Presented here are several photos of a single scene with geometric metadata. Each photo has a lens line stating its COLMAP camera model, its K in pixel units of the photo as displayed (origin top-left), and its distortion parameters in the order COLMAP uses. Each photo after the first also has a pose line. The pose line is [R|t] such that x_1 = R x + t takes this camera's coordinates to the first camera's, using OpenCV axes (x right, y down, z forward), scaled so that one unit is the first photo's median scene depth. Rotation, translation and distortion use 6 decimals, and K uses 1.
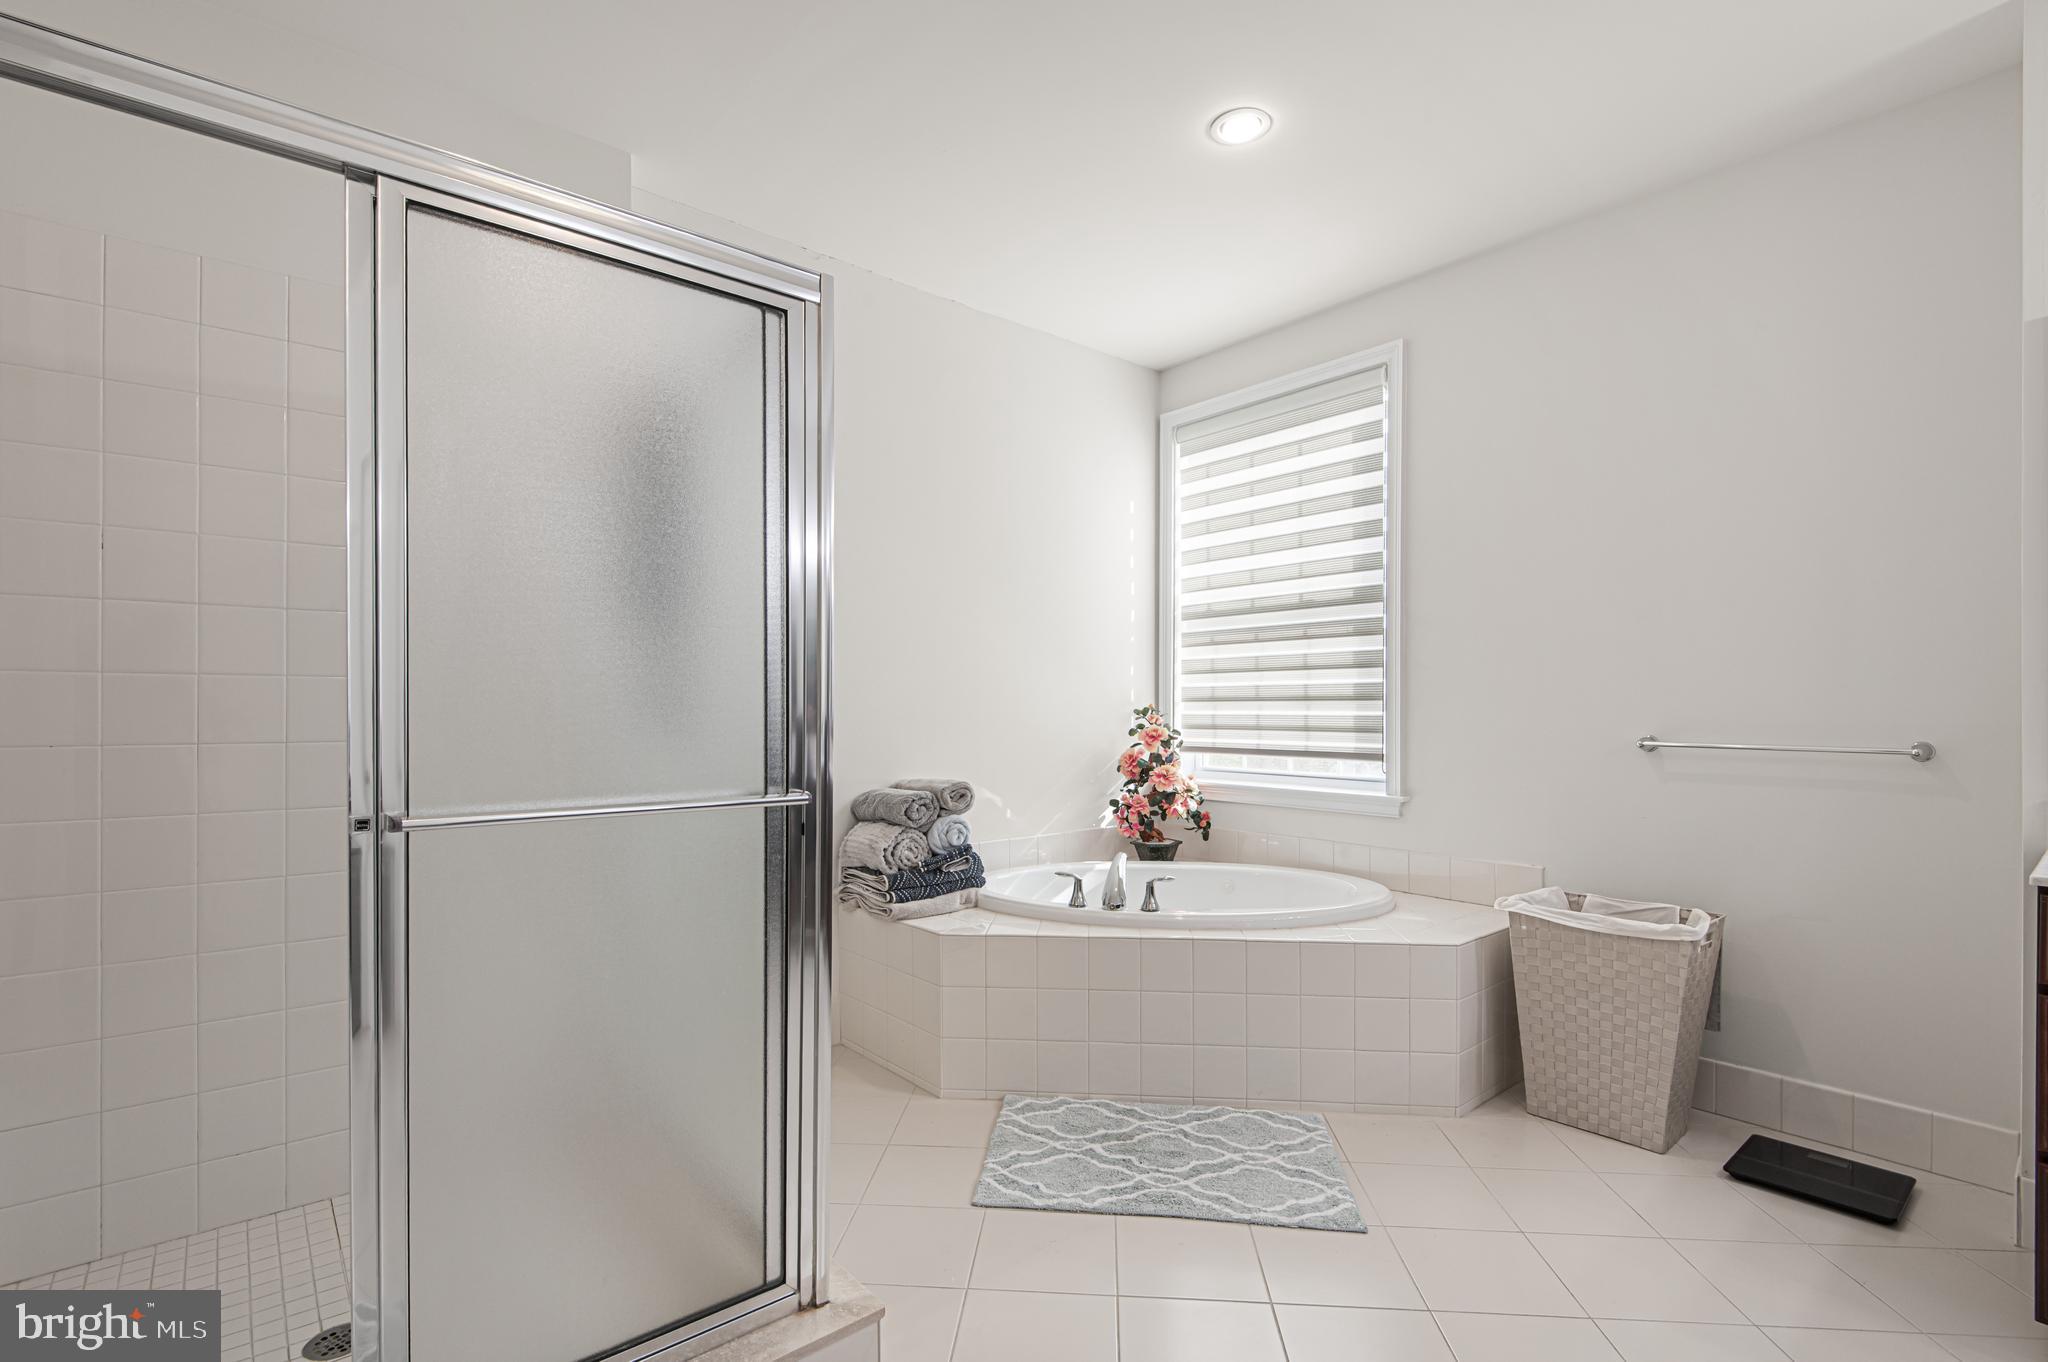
lens RADIAL K [[941.3, 0, 1030.5], [0, 941.3, 709.1], [0, 0, 1]] dist [0.041812, -0.027090]
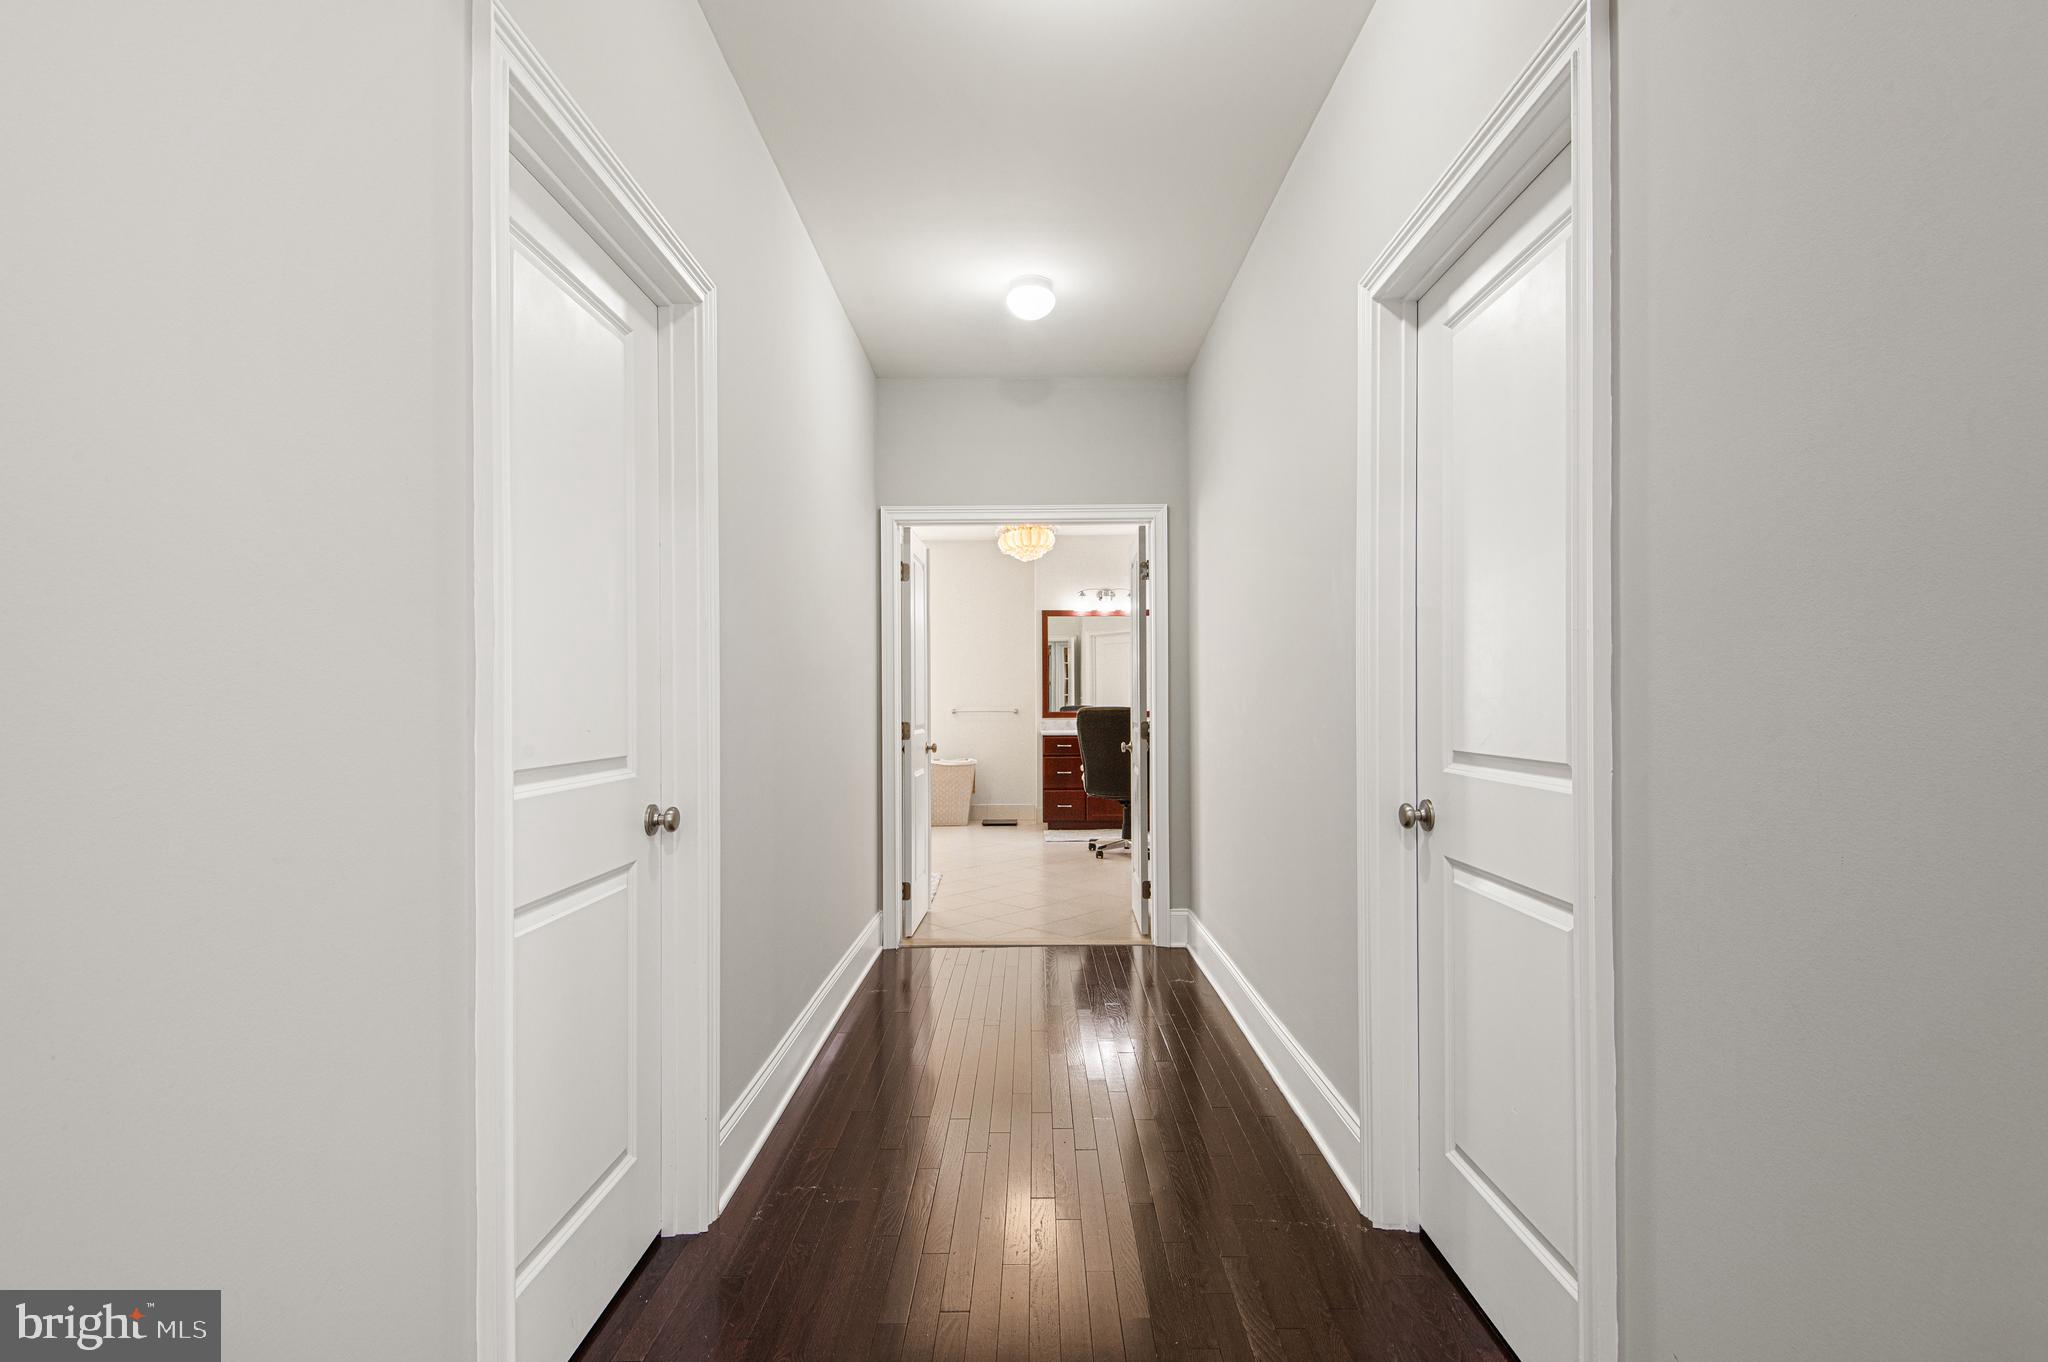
lens RADIAL K [[956.6, 0, 1030.1], [0, 956.6, 700.4], [0, 0, 1]] dist [0.003508, -0.005802]
pose [[0.639357, -0.004511, 0.768897, -1.663456], [0.006712, 0.999977, 0.000285, -0.000756], [-0.768881, 0.004978, 0.639373, -1.259297]]
